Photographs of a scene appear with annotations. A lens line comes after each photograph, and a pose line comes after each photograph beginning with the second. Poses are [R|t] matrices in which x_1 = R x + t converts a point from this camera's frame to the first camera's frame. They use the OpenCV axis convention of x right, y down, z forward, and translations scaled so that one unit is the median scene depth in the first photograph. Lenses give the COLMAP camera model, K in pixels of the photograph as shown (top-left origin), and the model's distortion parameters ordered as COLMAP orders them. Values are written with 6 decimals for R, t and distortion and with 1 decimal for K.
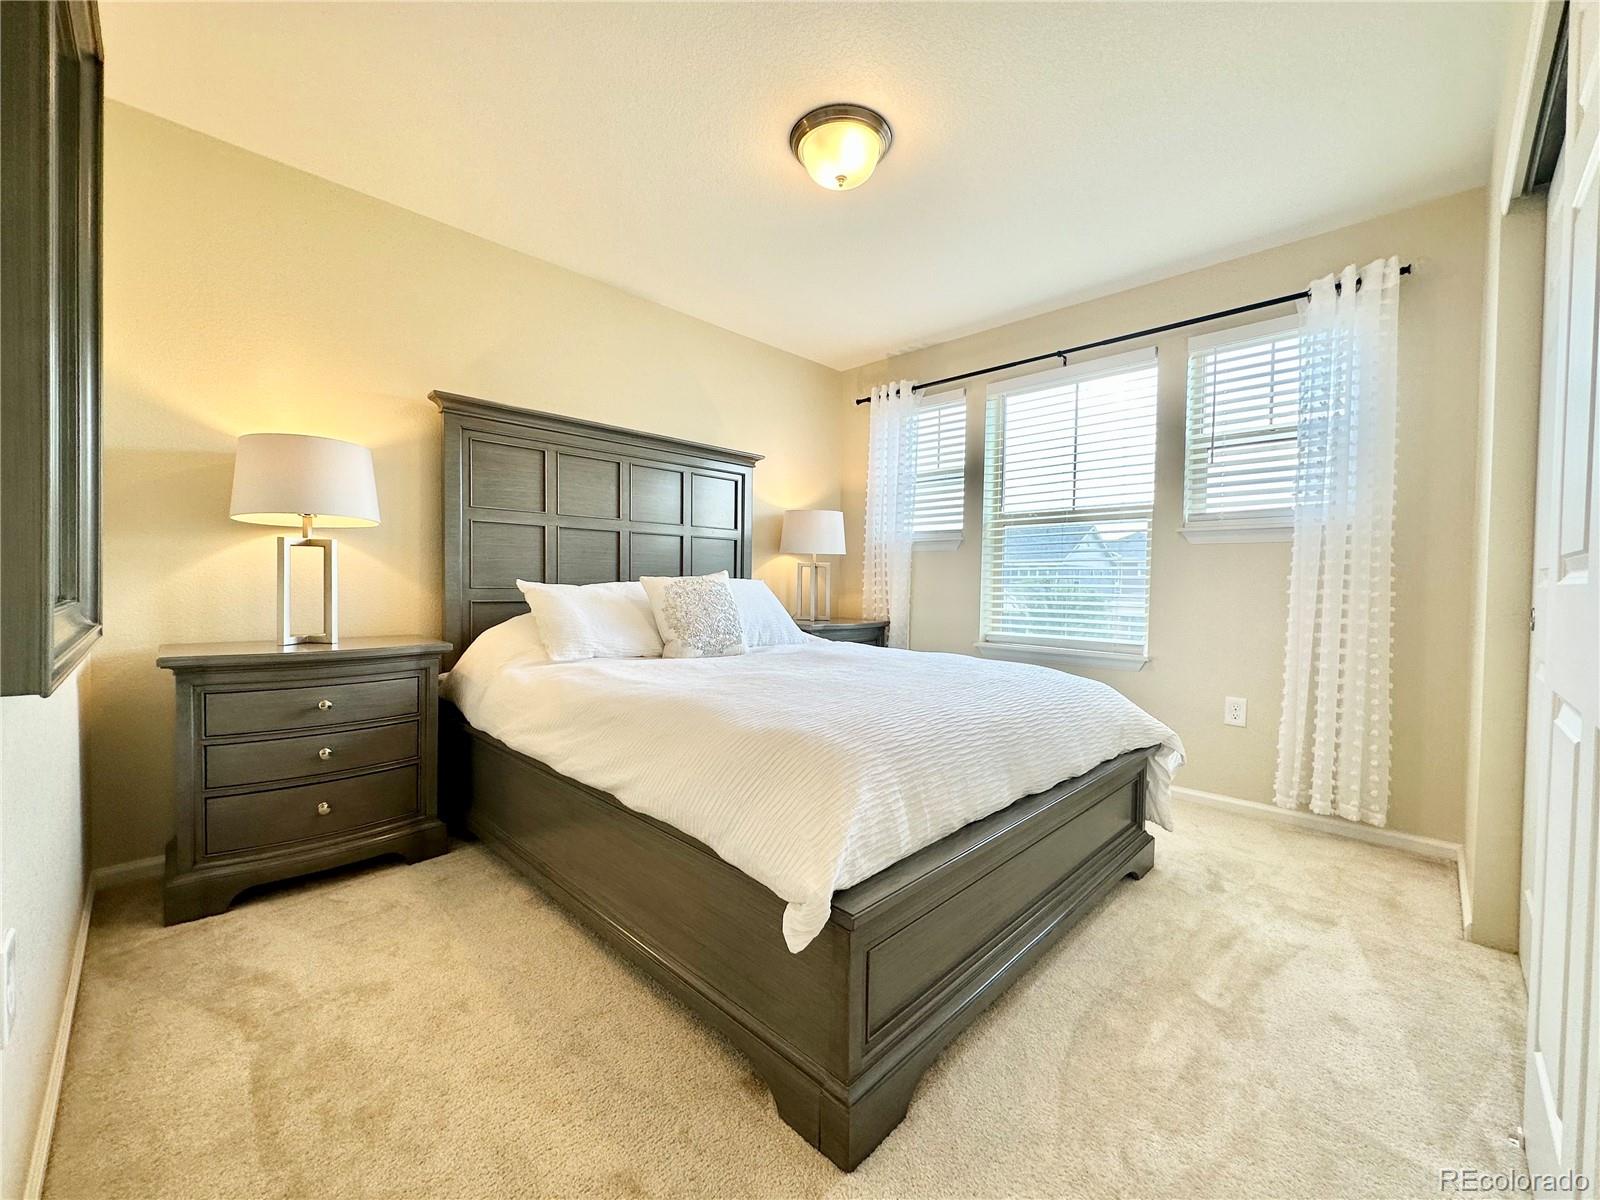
lens RADIAL K [[641.4, 0, 806.8], [0, 641.4, 601.4], [0, 0, 1]] dist [-0.001004, 0.000177]
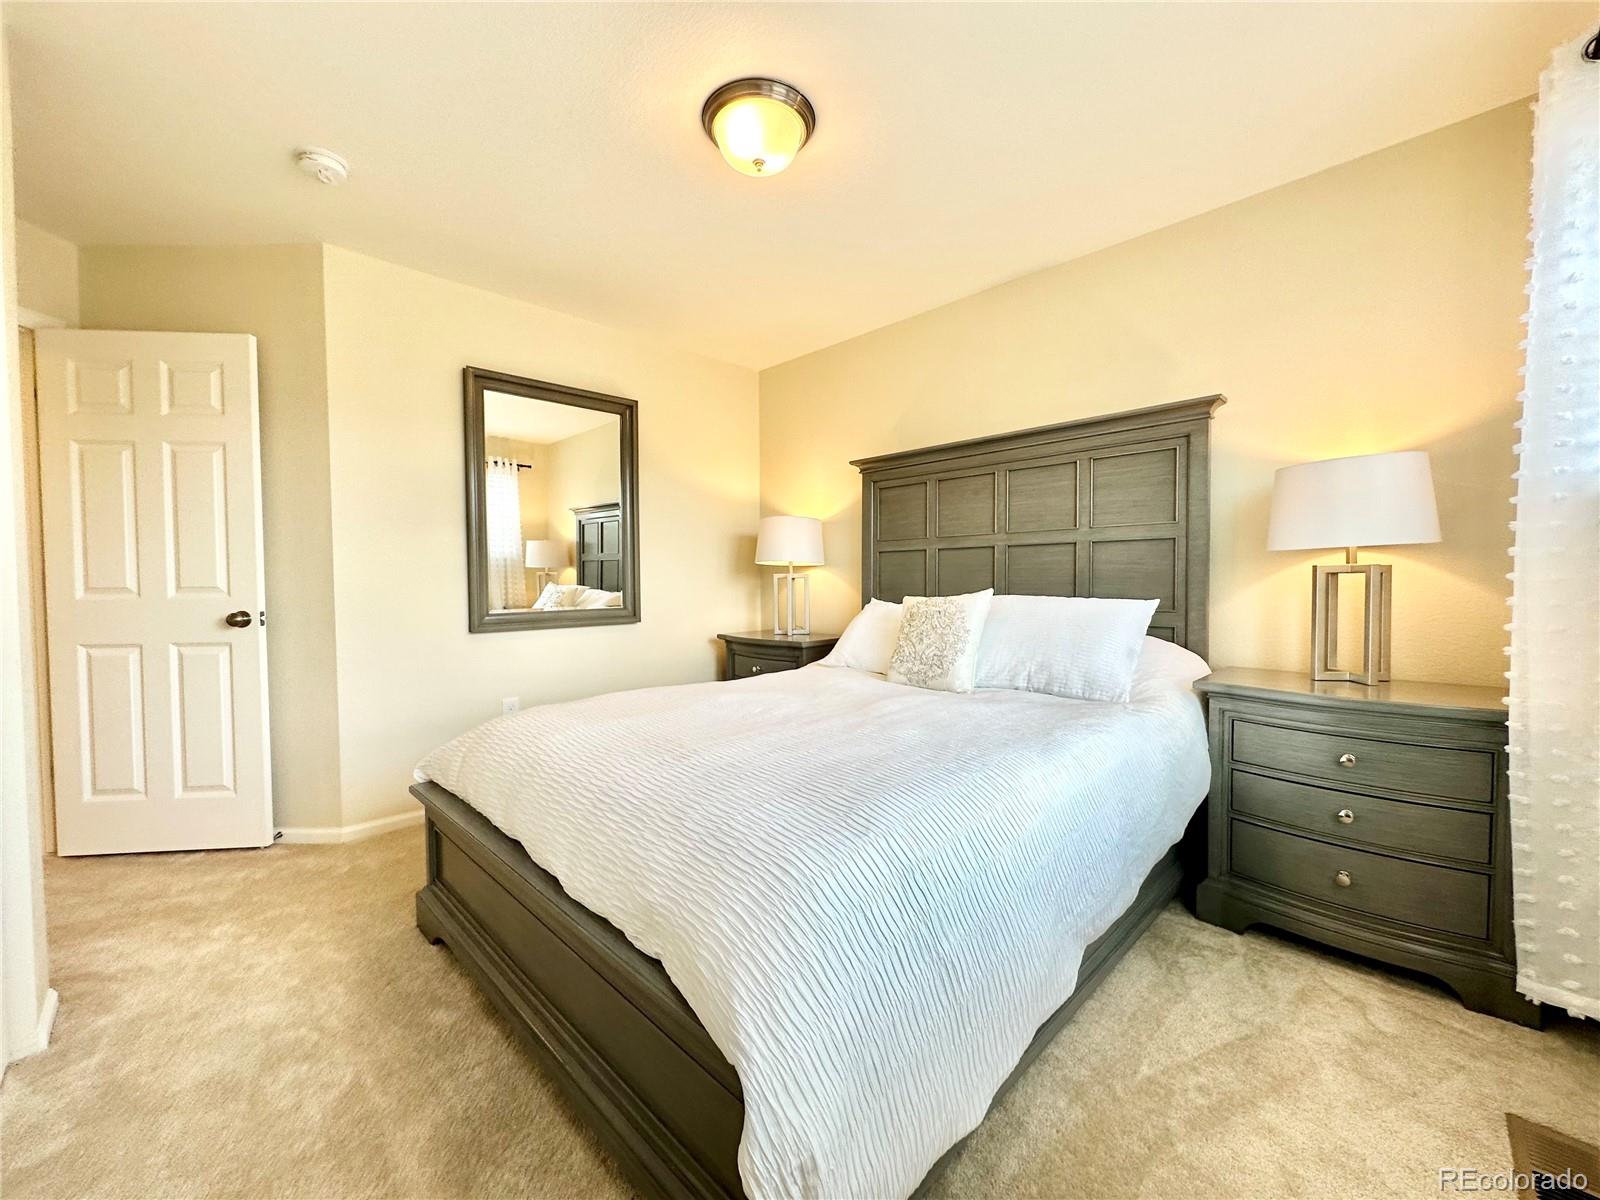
lens RADIAL K [[641.4, 0, 806.8], [0, 641.4, 601.4], [0, 0, 1]] dist [-0.001004, 0.000177]
pose [[-0.011358, 0.014774, -0.999826, 0.685668], [-0.025651, 0.999557, 0.015062, -0.038572], [0.999606, 0.025818, -0.010974, 0.787689]]
